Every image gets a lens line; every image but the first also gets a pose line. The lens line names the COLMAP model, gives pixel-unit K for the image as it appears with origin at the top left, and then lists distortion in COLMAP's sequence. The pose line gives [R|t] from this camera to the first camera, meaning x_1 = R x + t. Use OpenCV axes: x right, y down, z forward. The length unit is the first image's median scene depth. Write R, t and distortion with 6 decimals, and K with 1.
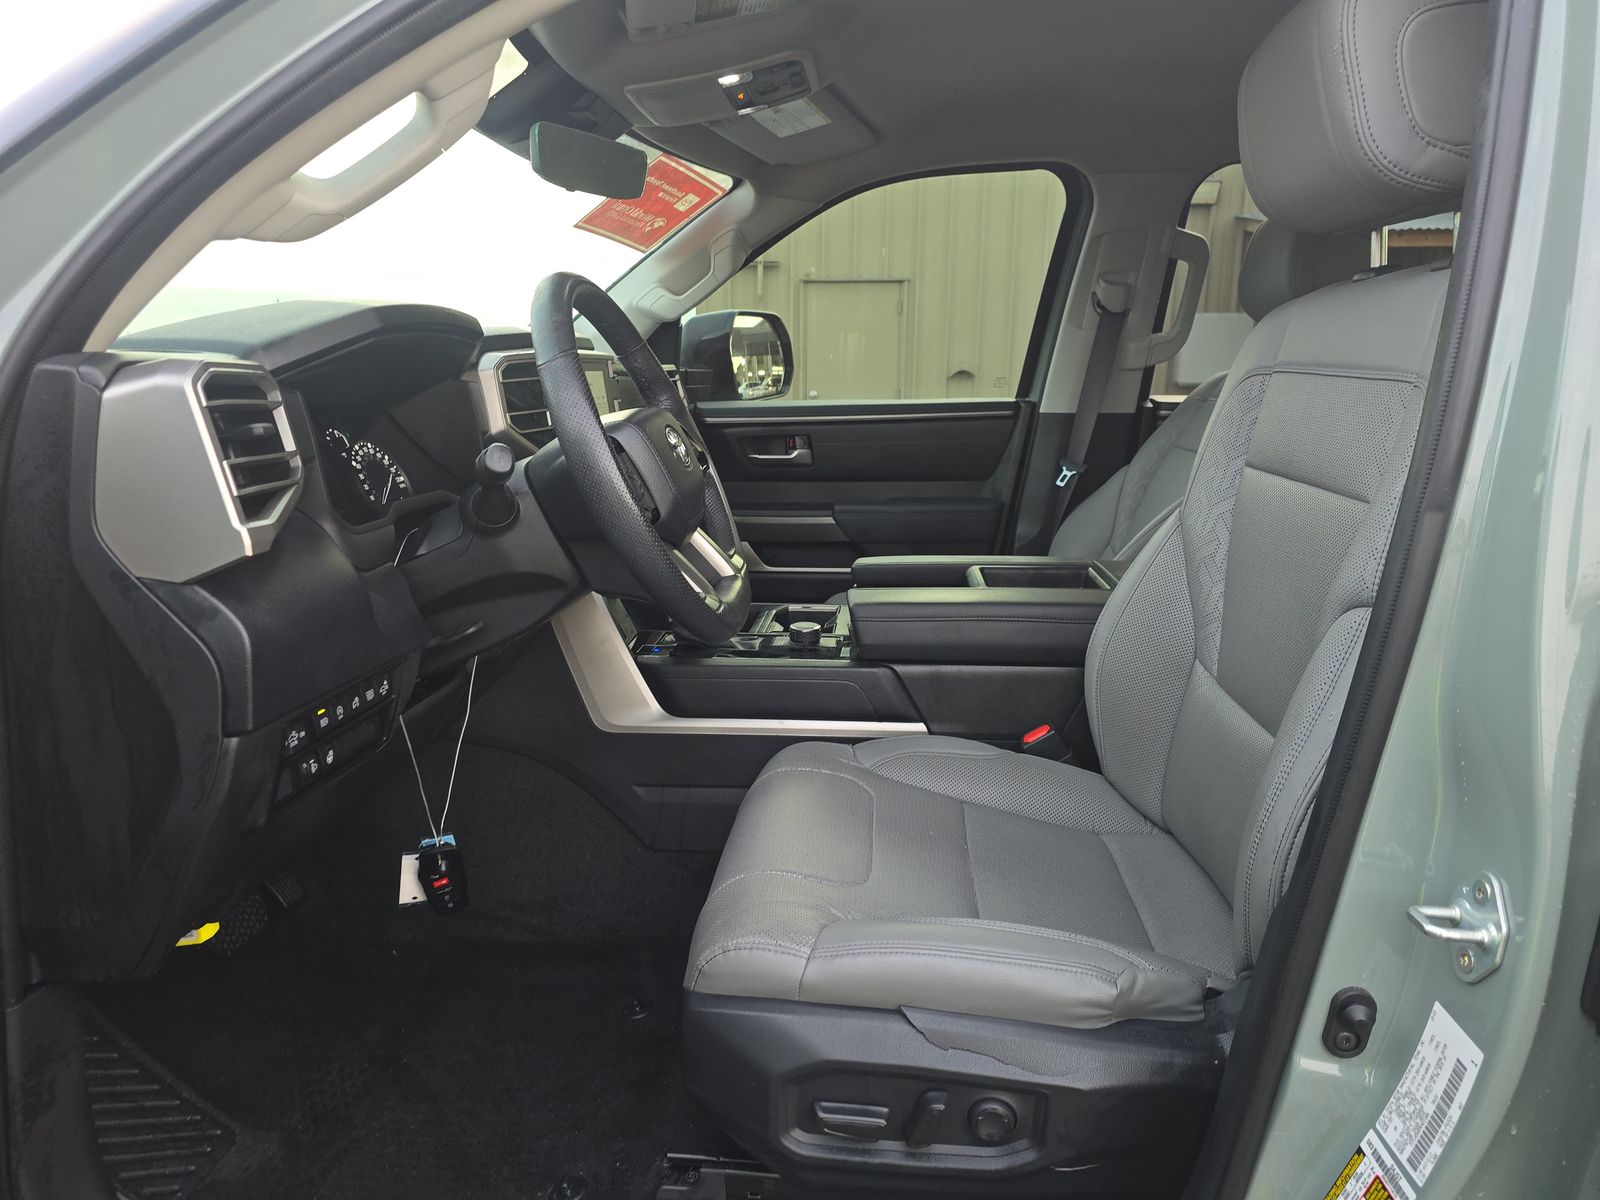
lens RADIAL K [[1073.4, 0, 800.0], [0, 1073.4, 600.0], [0, 0, 1]] dist [0.075164, -0.067629]
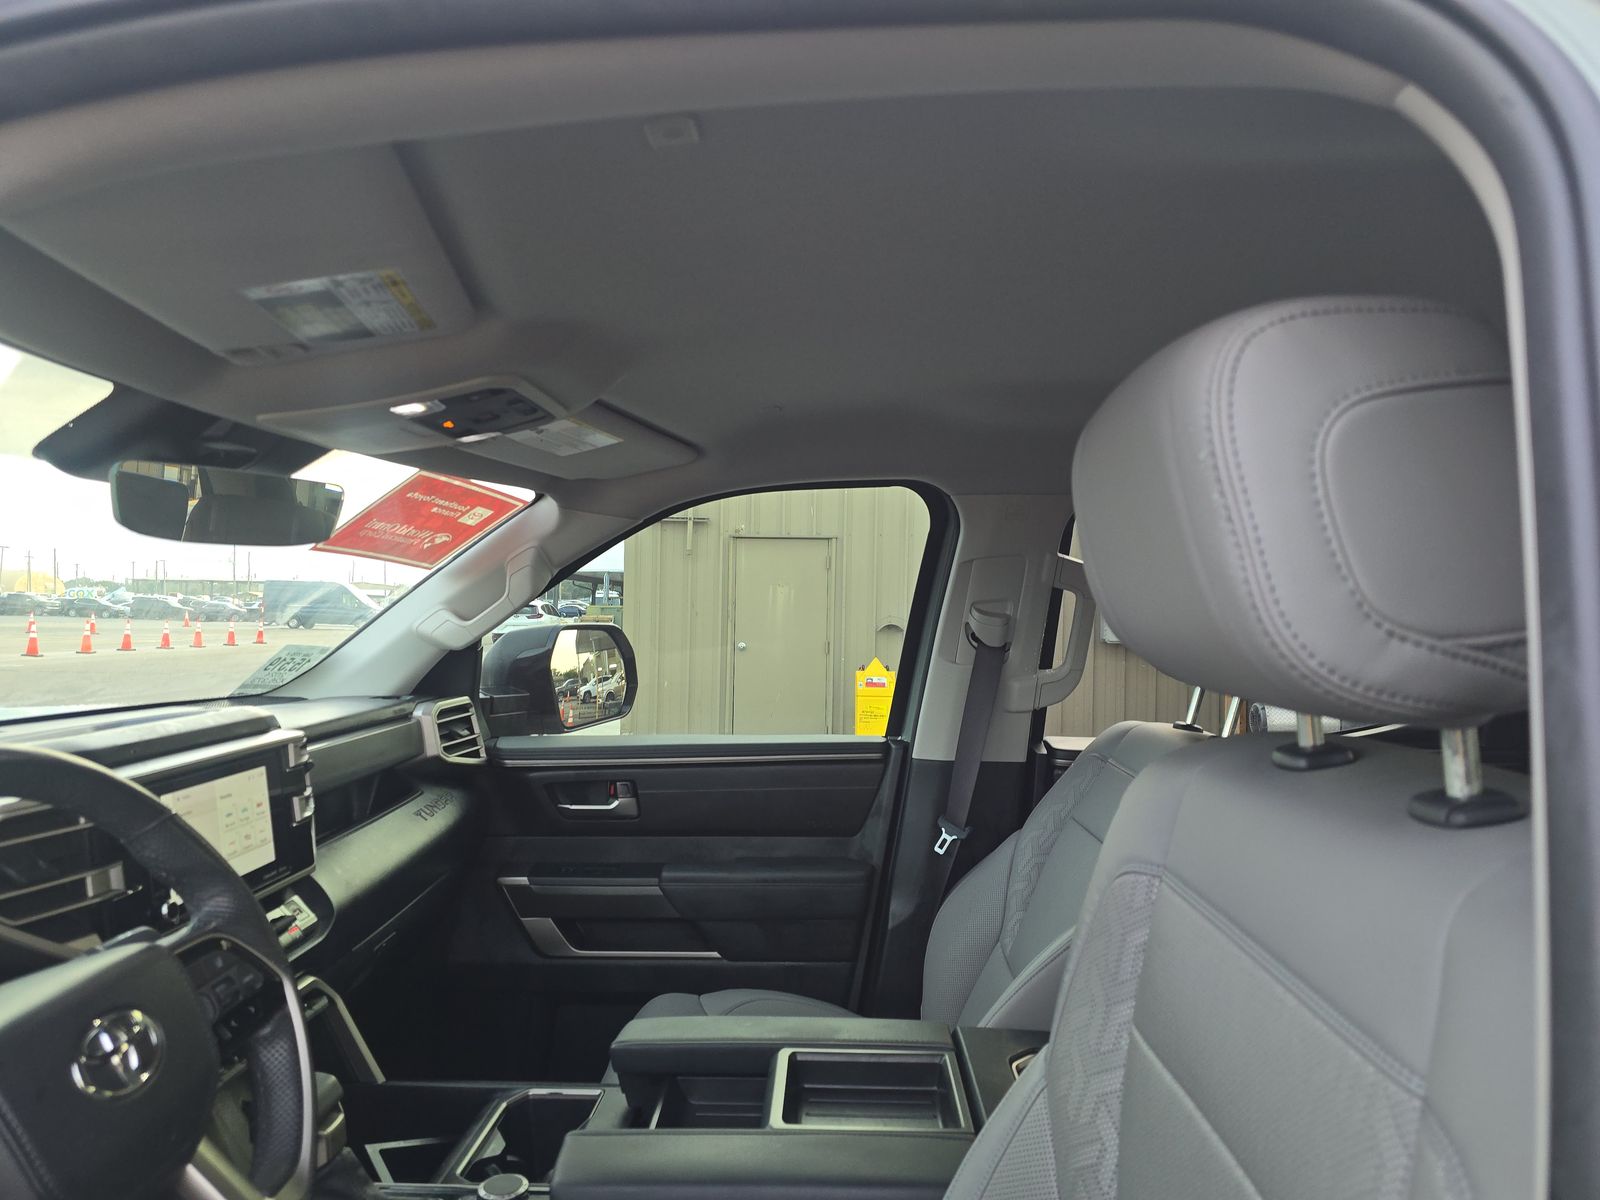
lens RADIAL K [[1049.4, 0, 800.0], [0, 1049.4, 600.0], [0, 0, 1]] dist [0.140322, -0.204934]
pose [[0.999097, 0.010219, 0.041236, 0.104117], [-0.001349, 0.977779, -0.209632, -0.125654], [-0.042462, 0.209387, 0.976910, 0.195509]]
